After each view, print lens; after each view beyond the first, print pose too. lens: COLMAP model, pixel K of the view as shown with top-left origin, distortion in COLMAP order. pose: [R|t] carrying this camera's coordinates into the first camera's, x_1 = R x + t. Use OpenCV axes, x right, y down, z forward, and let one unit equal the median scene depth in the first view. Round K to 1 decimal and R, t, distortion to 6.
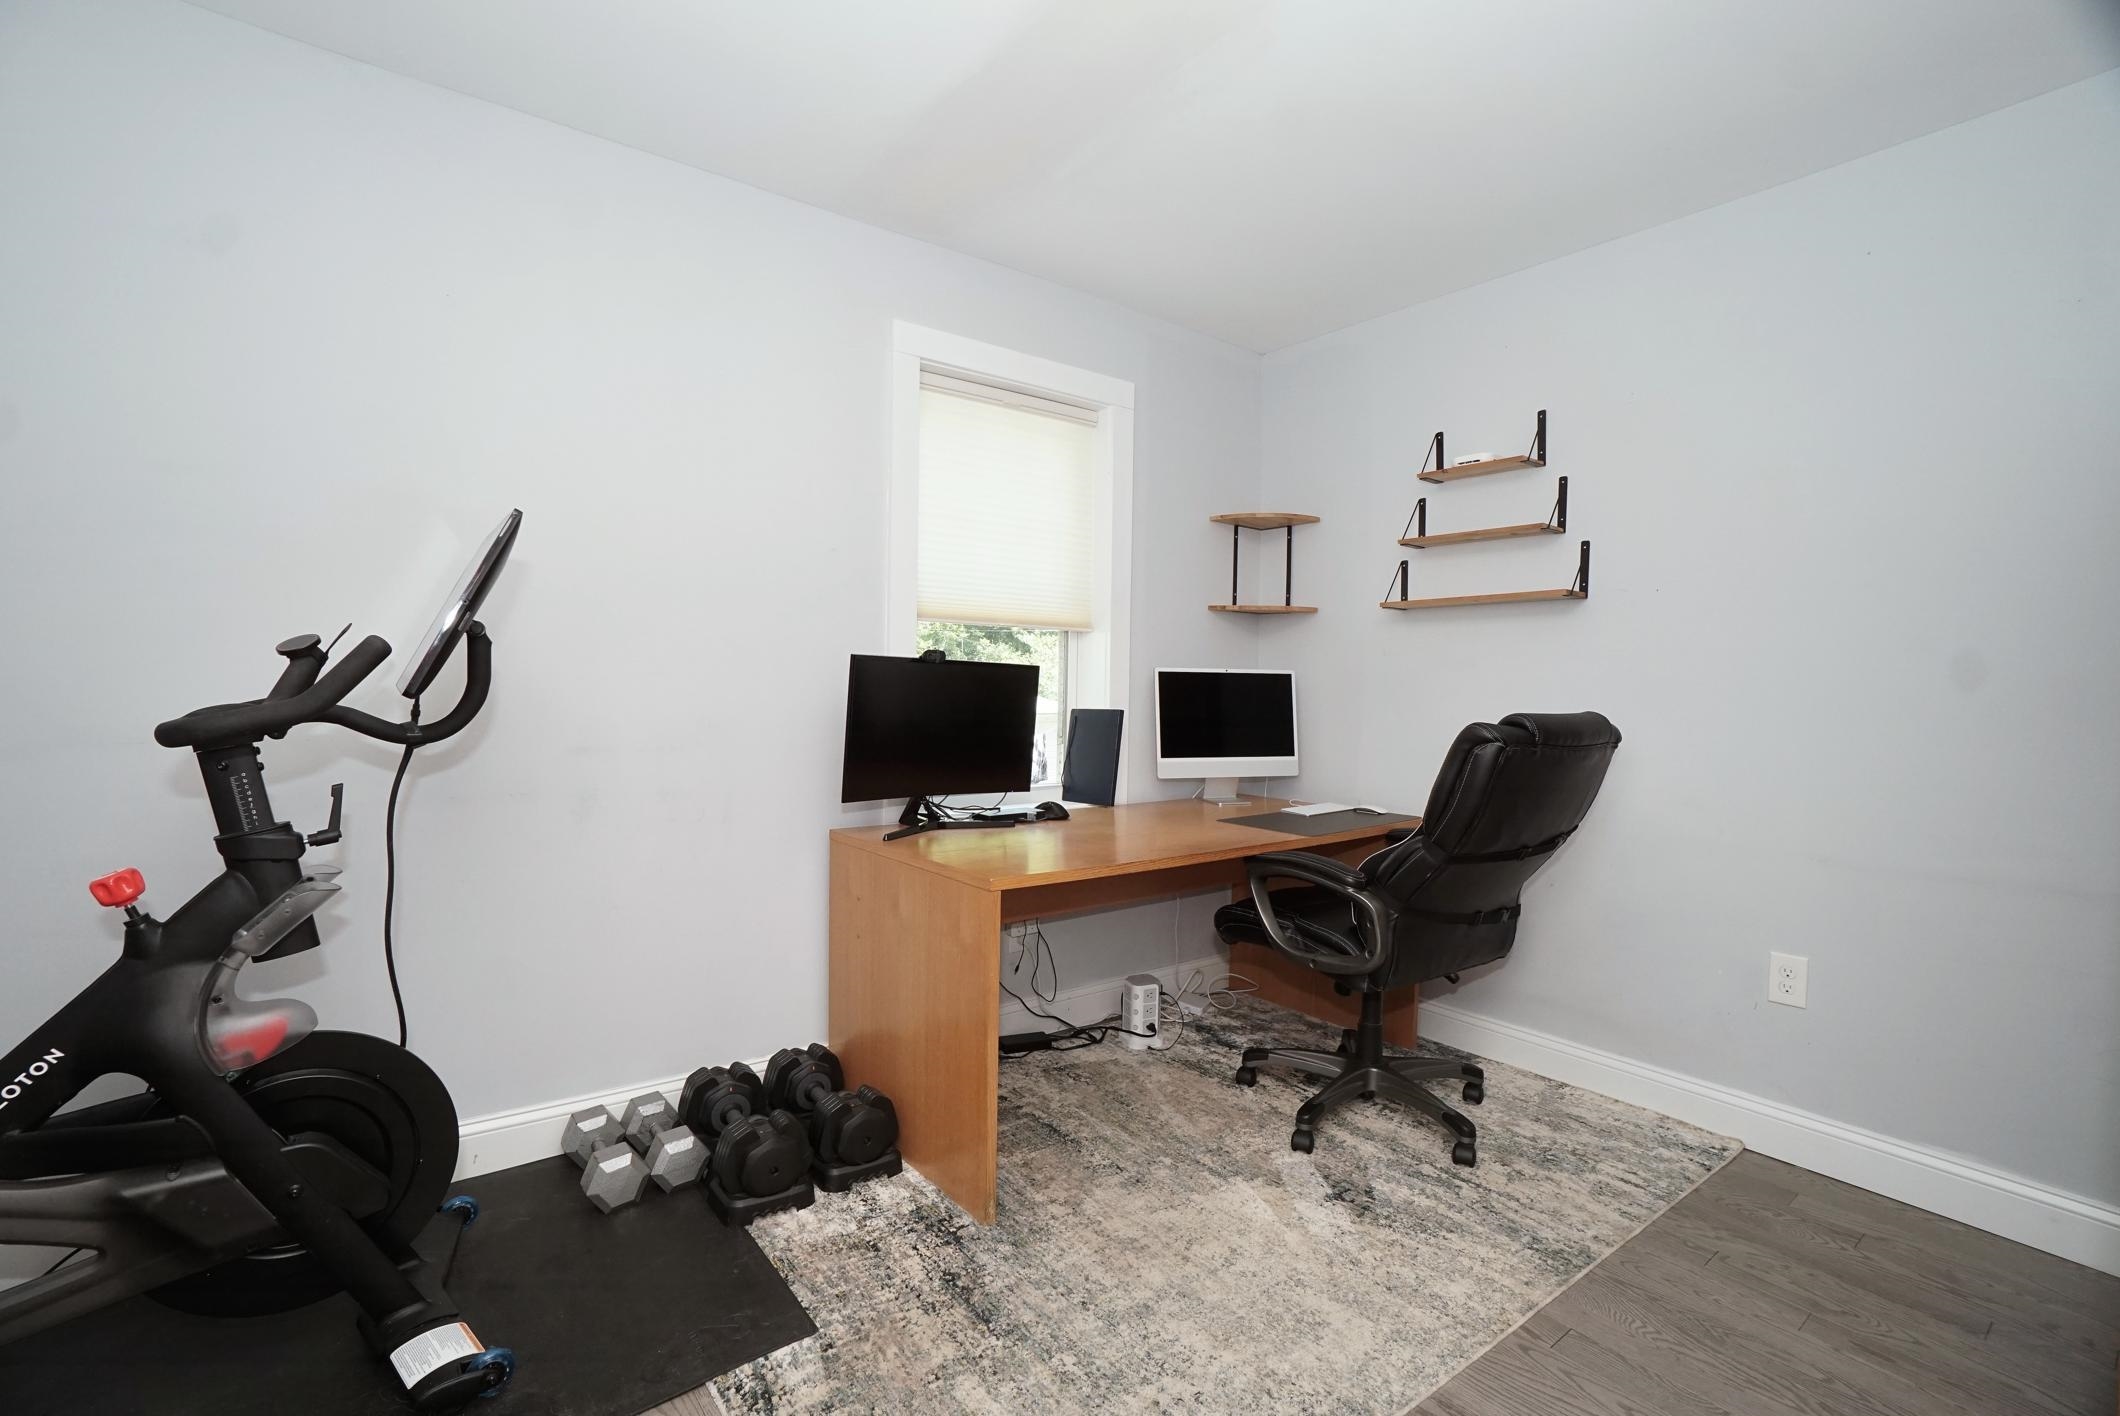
lens RADIAL K [[959.5, 0, 1048.4], [0, 959.5, 713.0], [0, 0, 1]] dist [-0.060834, 0.025463]
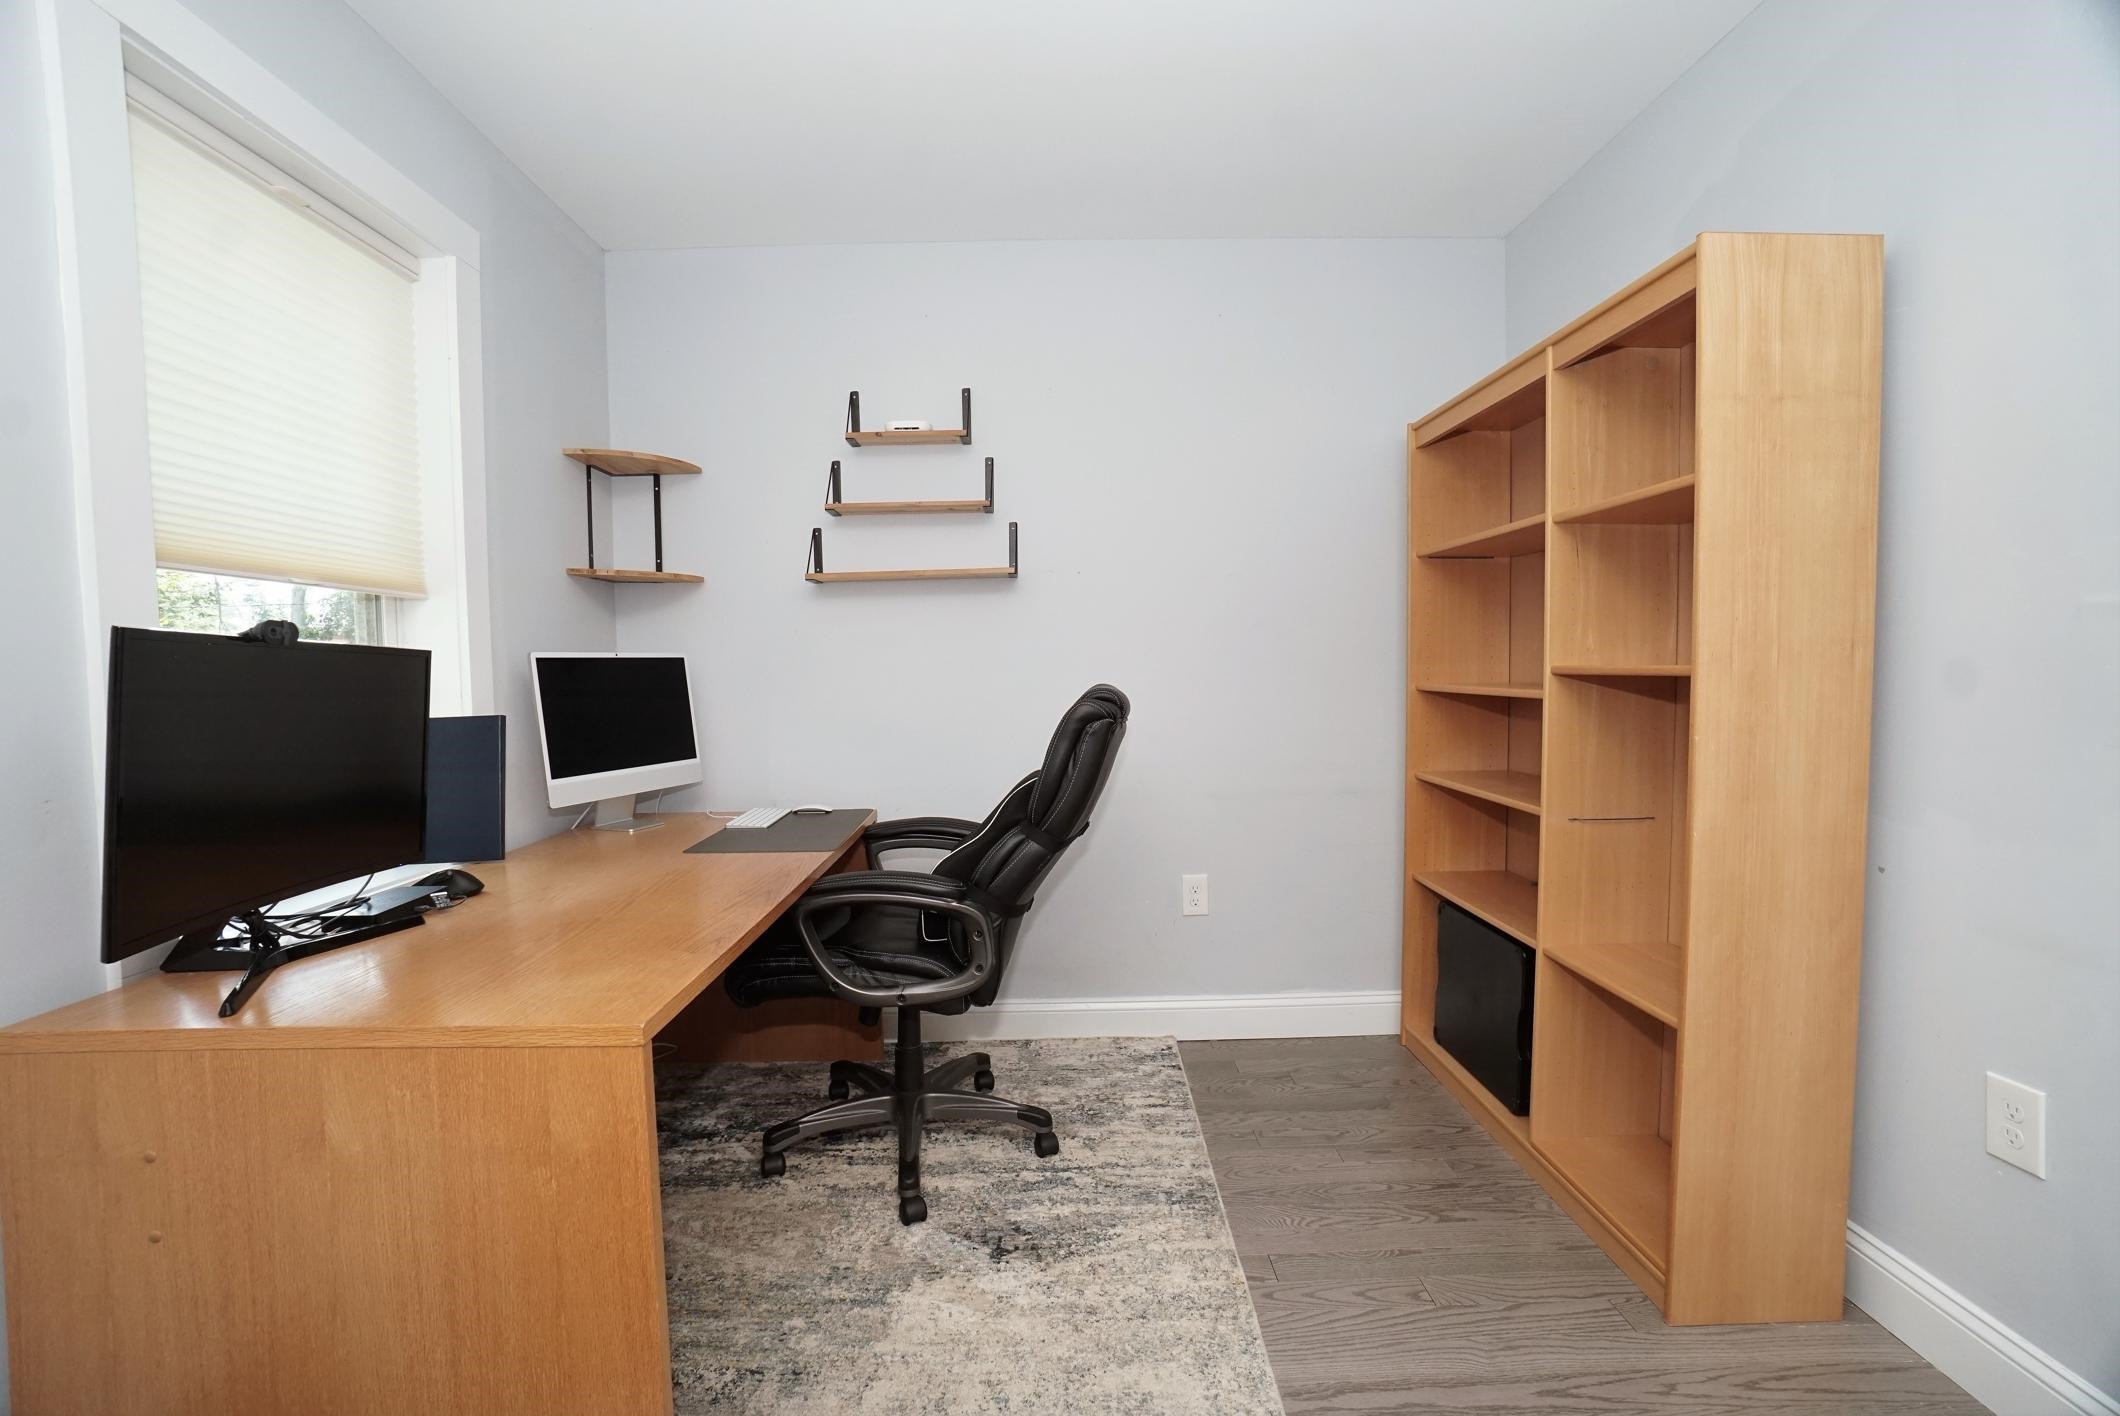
lens RADIAL K [[938.5, 0, 1051.5], [0, 938.5, 716.1], [0, 0, 1]] dist [-0.060971, 0.022083]
pose [[0.589002, -0.068117, 0.805256, -0.276912], [0.052388, 0.997564, 0.046066, -0.015881], [-0.806432, 0.015053, 0.591136, 0.390085]]
